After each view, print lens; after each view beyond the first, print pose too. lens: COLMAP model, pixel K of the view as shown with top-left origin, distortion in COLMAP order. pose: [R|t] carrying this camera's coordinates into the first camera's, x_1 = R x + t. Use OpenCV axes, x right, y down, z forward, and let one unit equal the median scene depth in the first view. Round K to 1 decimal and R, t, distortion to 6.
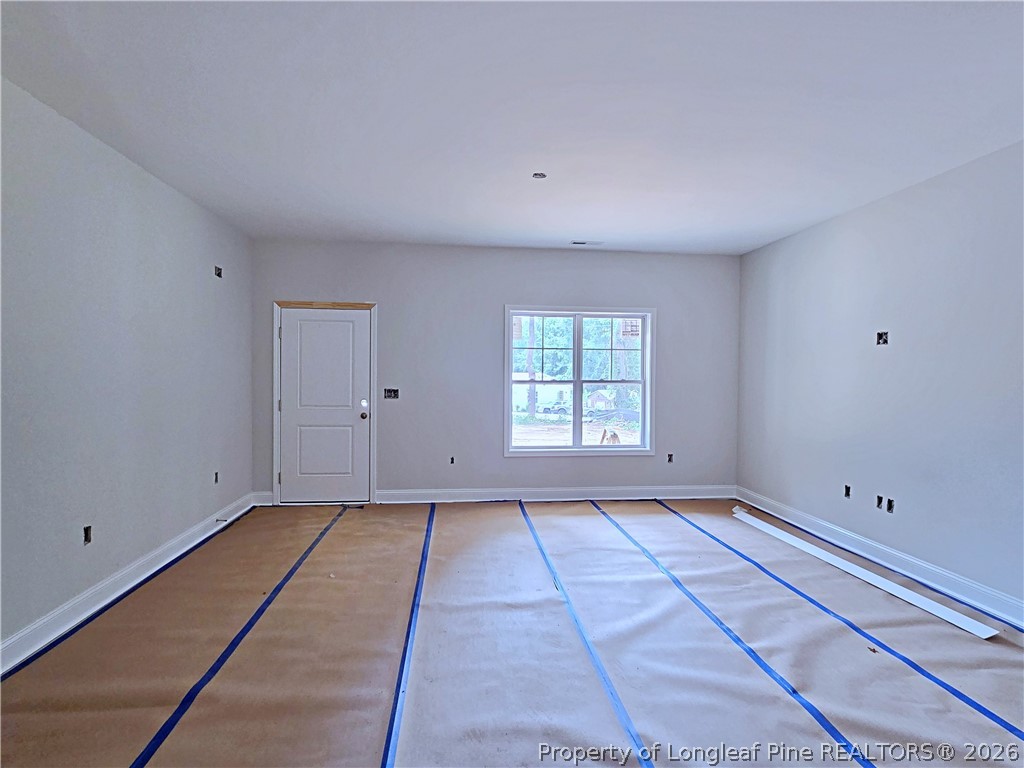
lens RADIAL K [[521.9, 0, 510.8], [0, 521.9, 380.0], [0, 0, 1]] dist [0.000294, -0.000579]
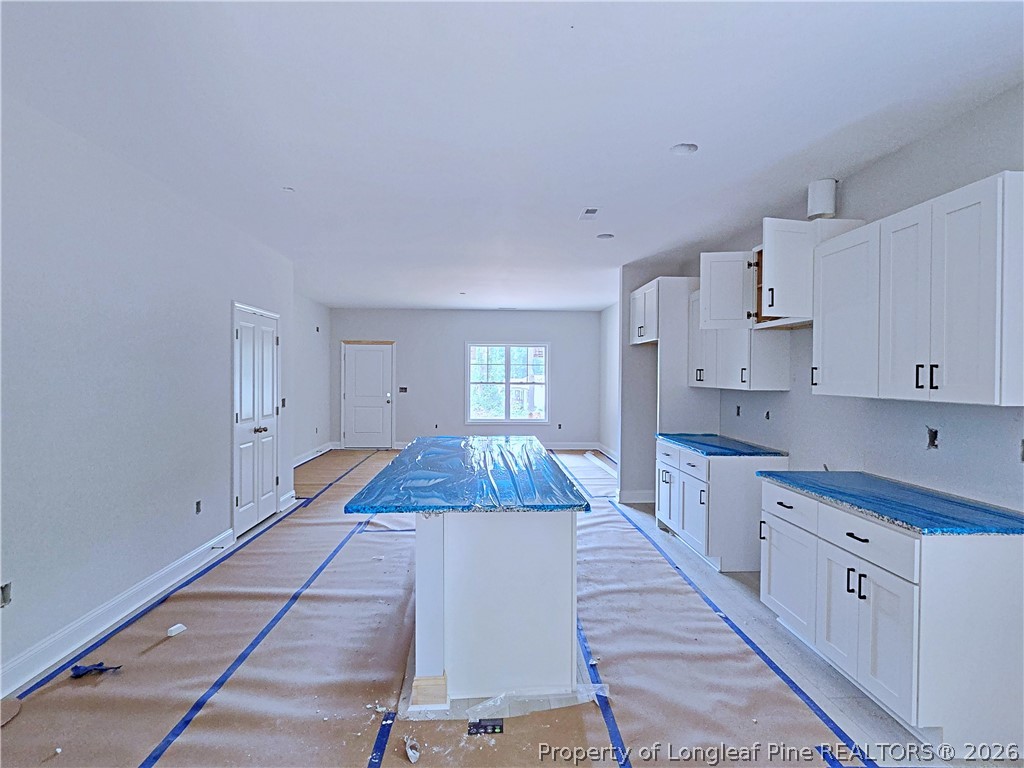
lens RADIAL K [[521.9, 0, 510.8], [0, 521.9, 380.0], [0, 0, 1]] dist [0.000294, -0.000579]
pose [[0.999059, -0.002099, -0.043327, 0.223622], [0.001544, 0.999916, -0.012838, 0.014830], [0.043351, 0.012759, 0.998978, -0.801693]]
